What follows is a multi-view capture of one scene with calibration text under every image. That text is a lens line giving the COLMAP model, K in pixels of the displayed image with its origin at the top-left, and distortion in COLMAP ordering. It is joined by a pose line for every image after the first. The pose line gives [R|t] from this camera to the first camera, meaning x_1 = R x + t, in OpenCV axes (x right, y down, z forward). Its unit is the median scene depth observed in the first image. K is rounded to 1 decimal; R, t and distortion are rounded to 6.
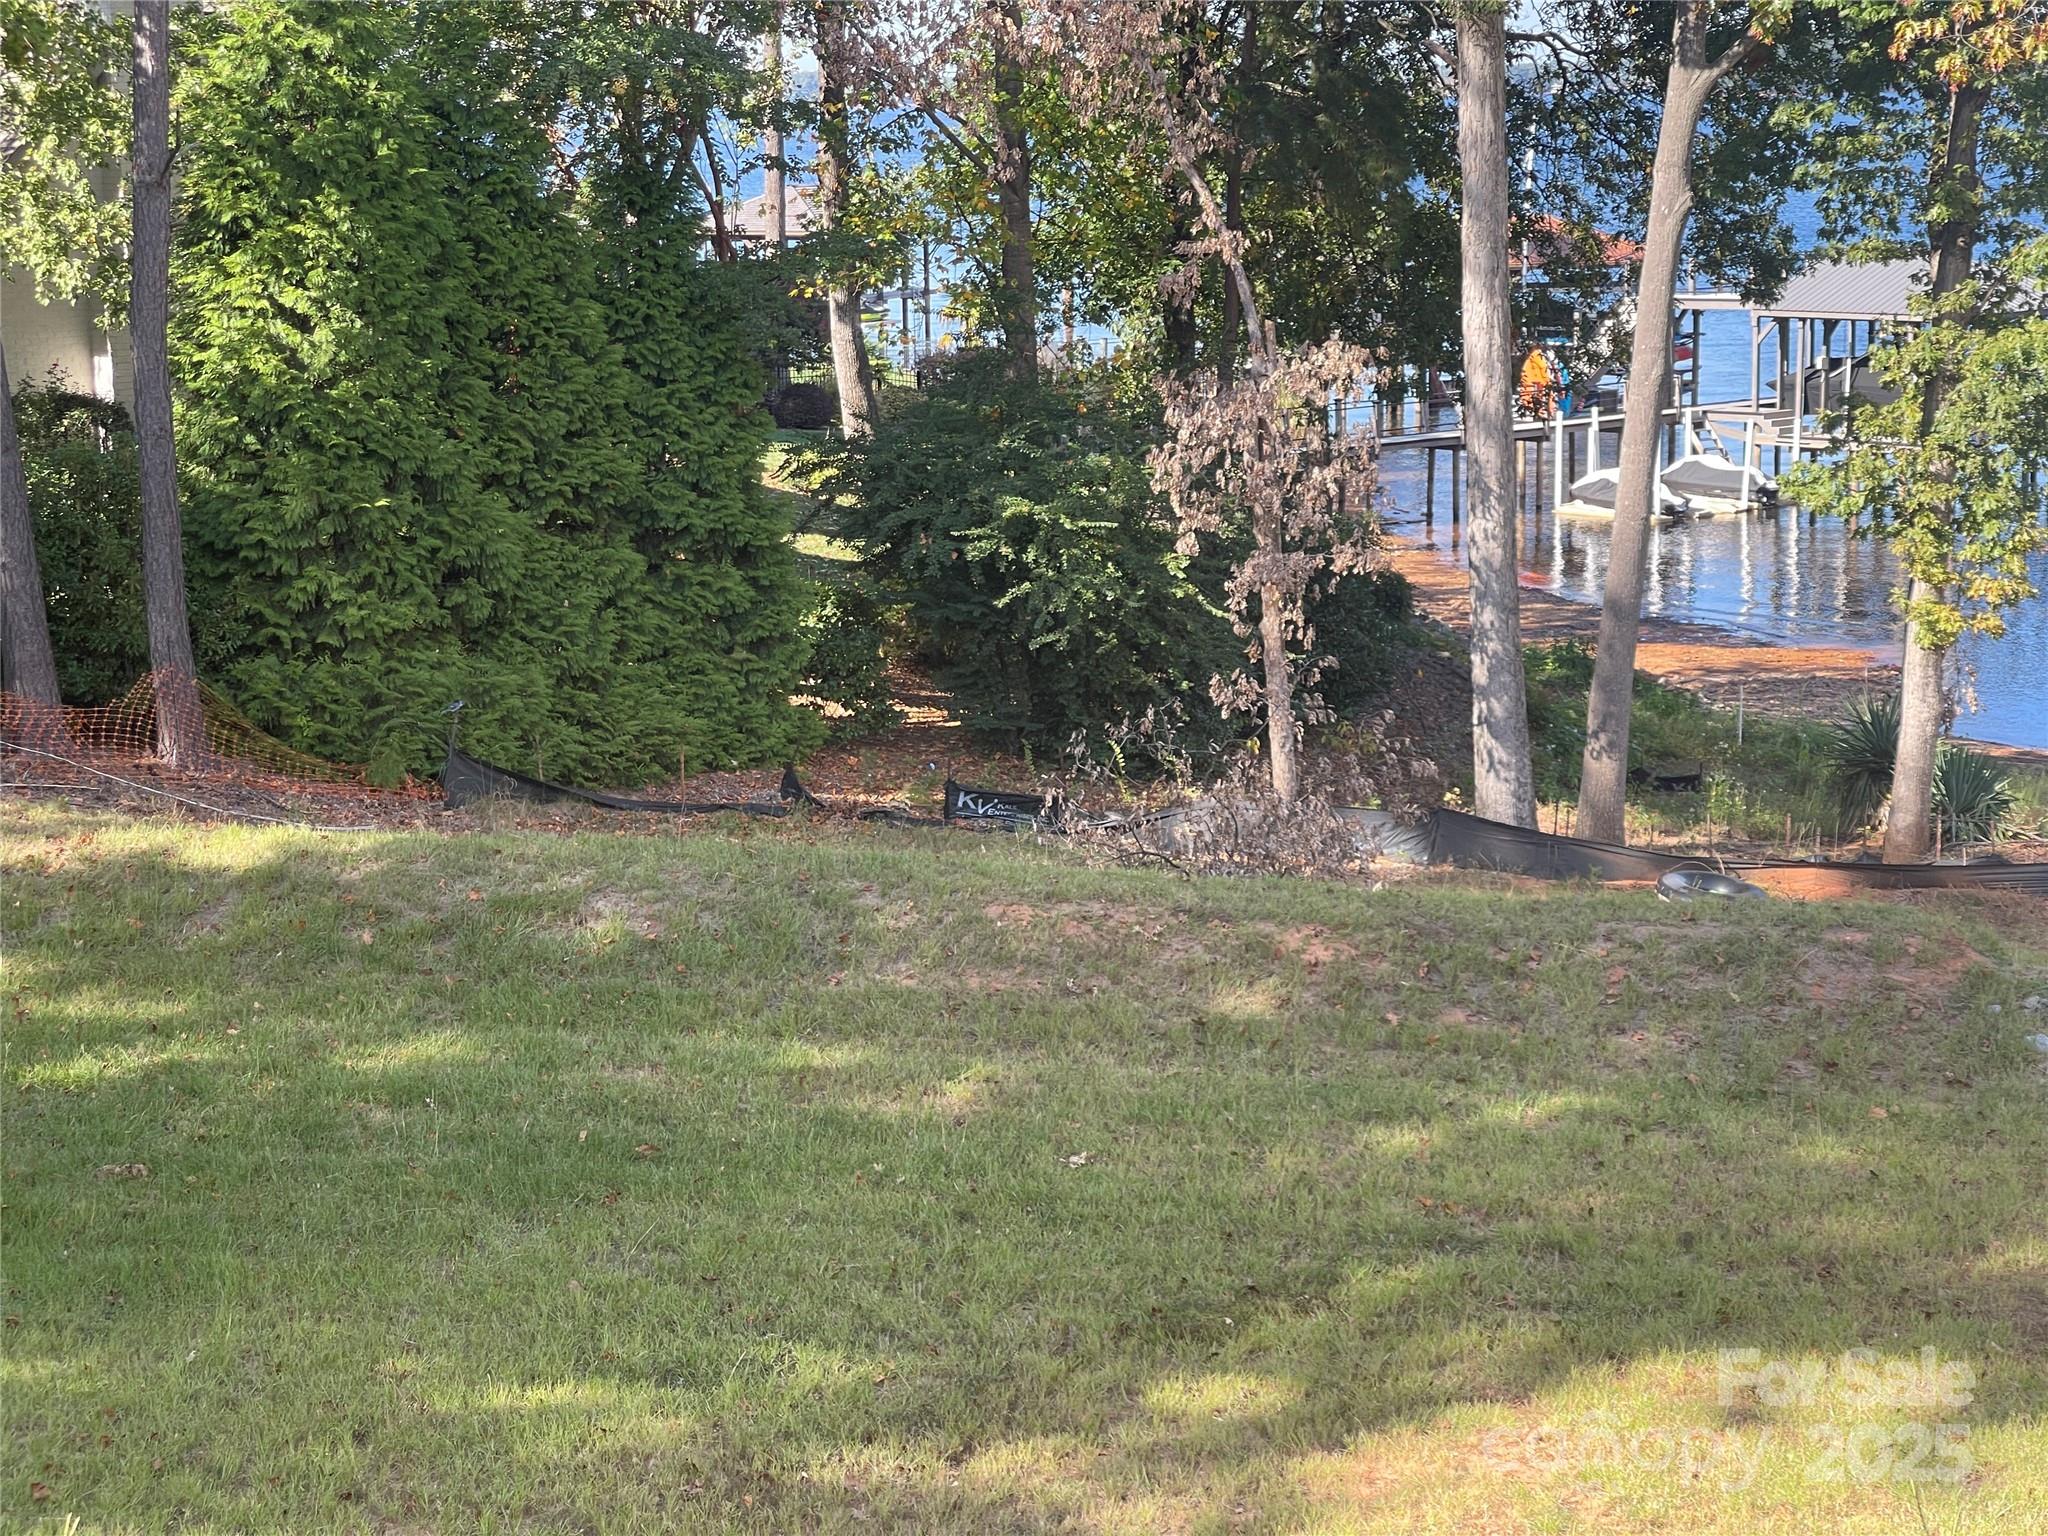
lens RADIAL K [[3818.5, 0, 1021.5], [0, 3818.5, 811.7], [0, 0, 1]] dist [0.174251, -0.149317]
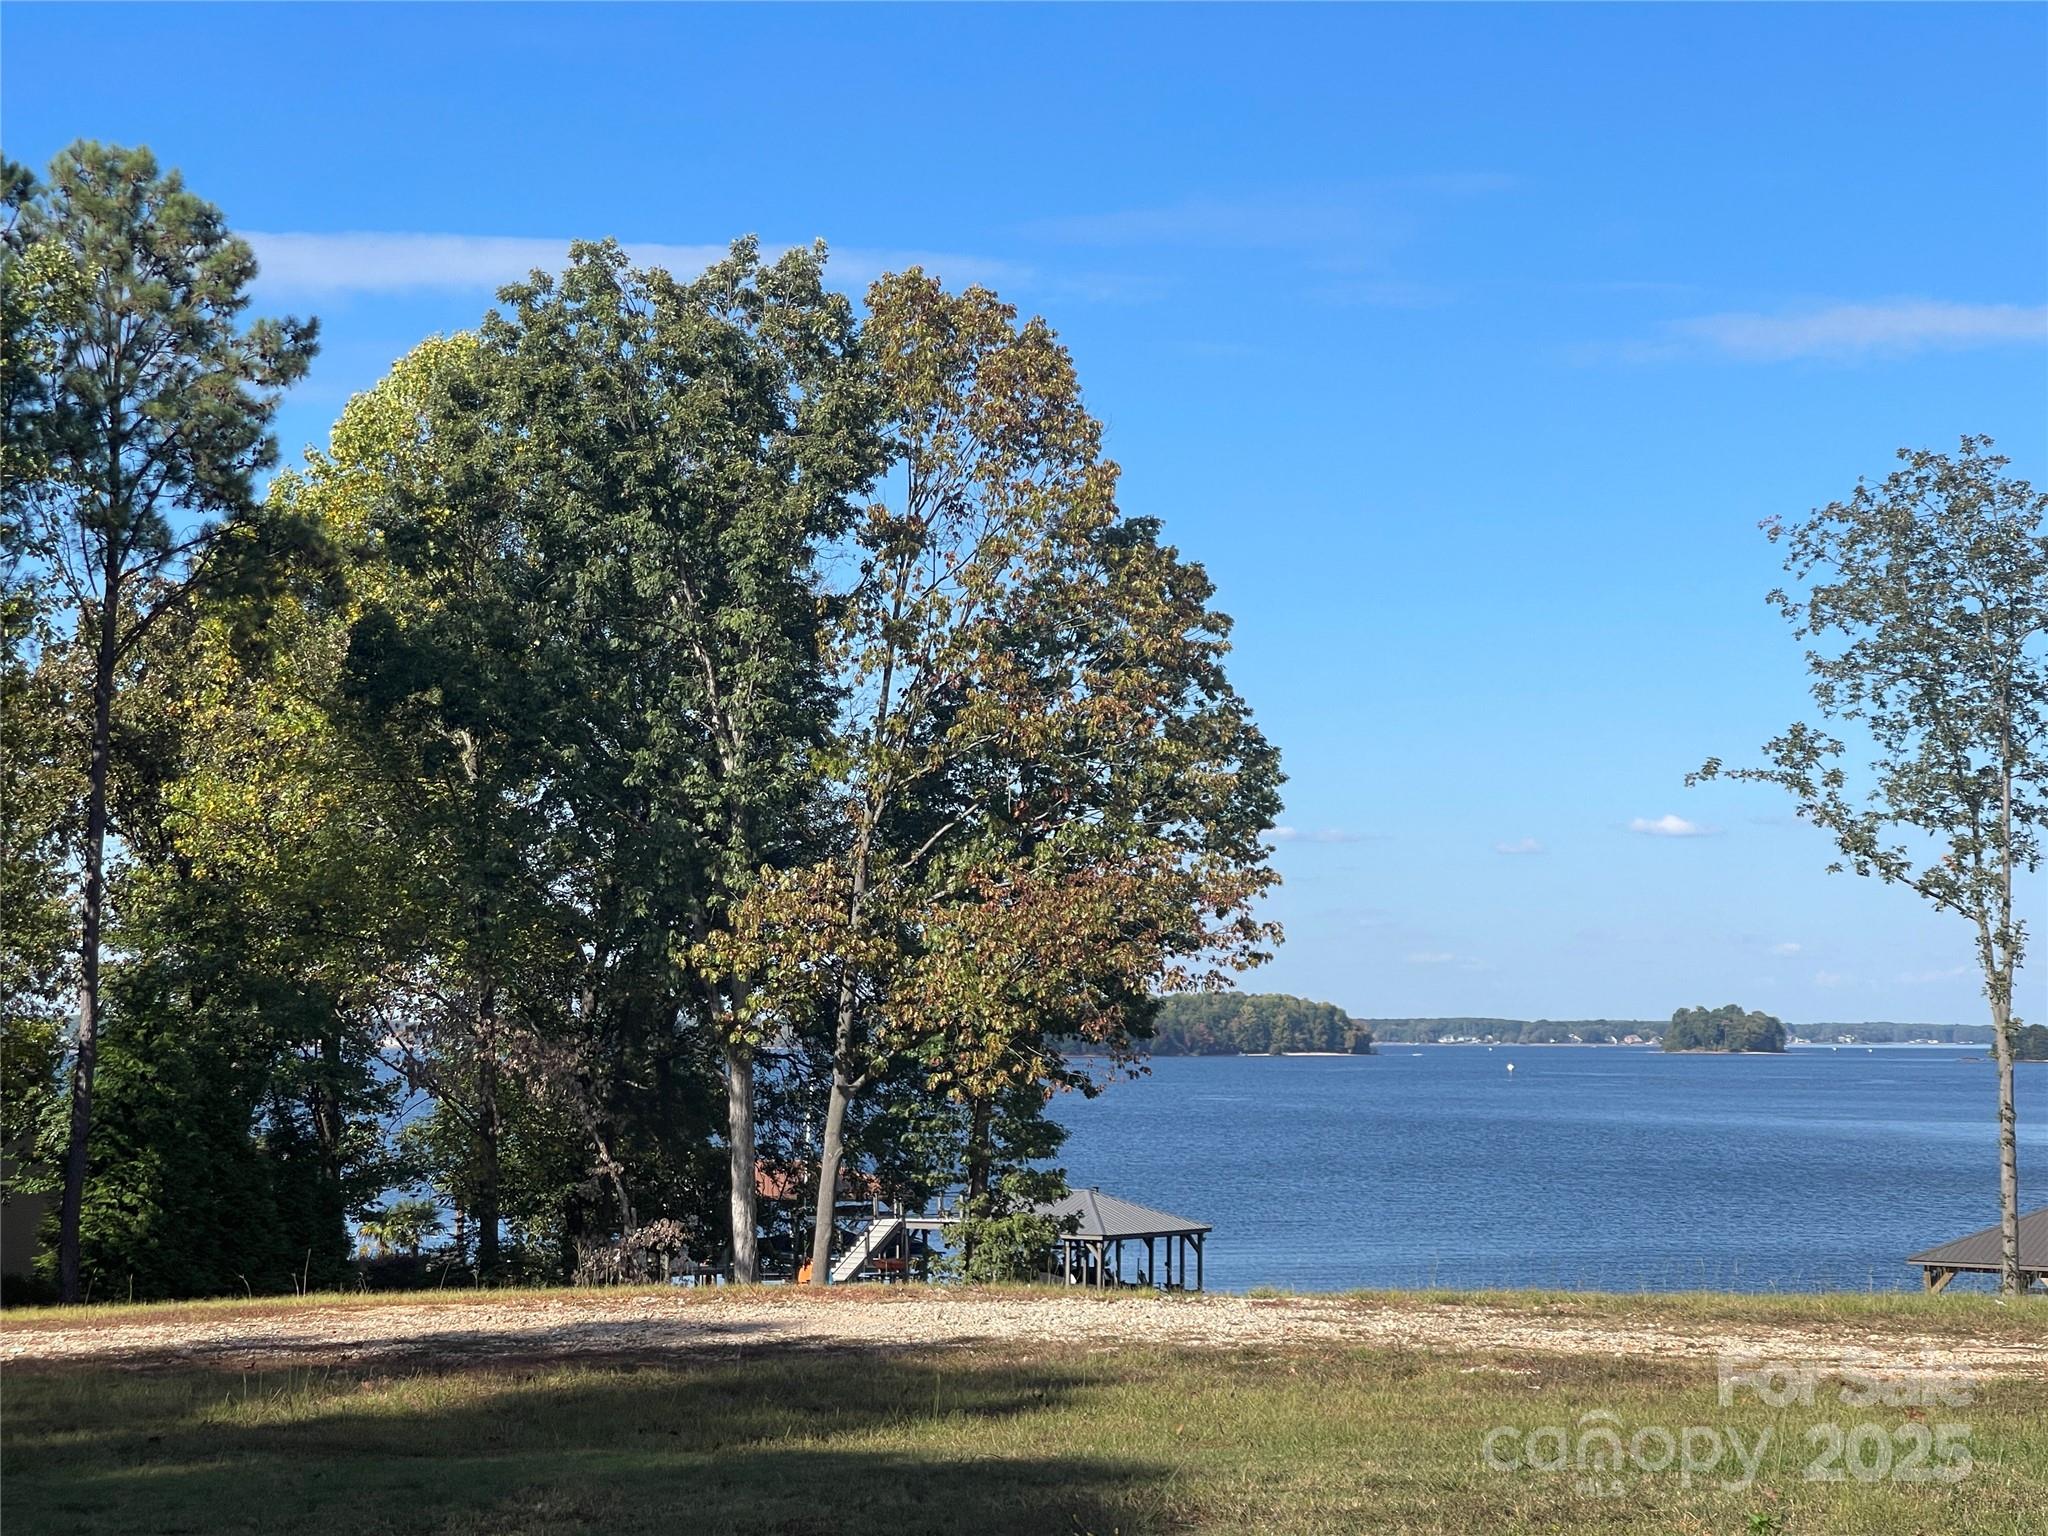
lens RADIAL K [[3818.5, 0, 1021.5], [0, 3818.5, 811.7], [0, 0, 1]] dist [0.174251, -0.149317]
pose [[0.985220, 0.022059, 0.169868, -0.105213], [0.019983, 0.970102, -0.241874, 0.211994], [-0.170124, 0.241694, 0.955323, -1.326262]]
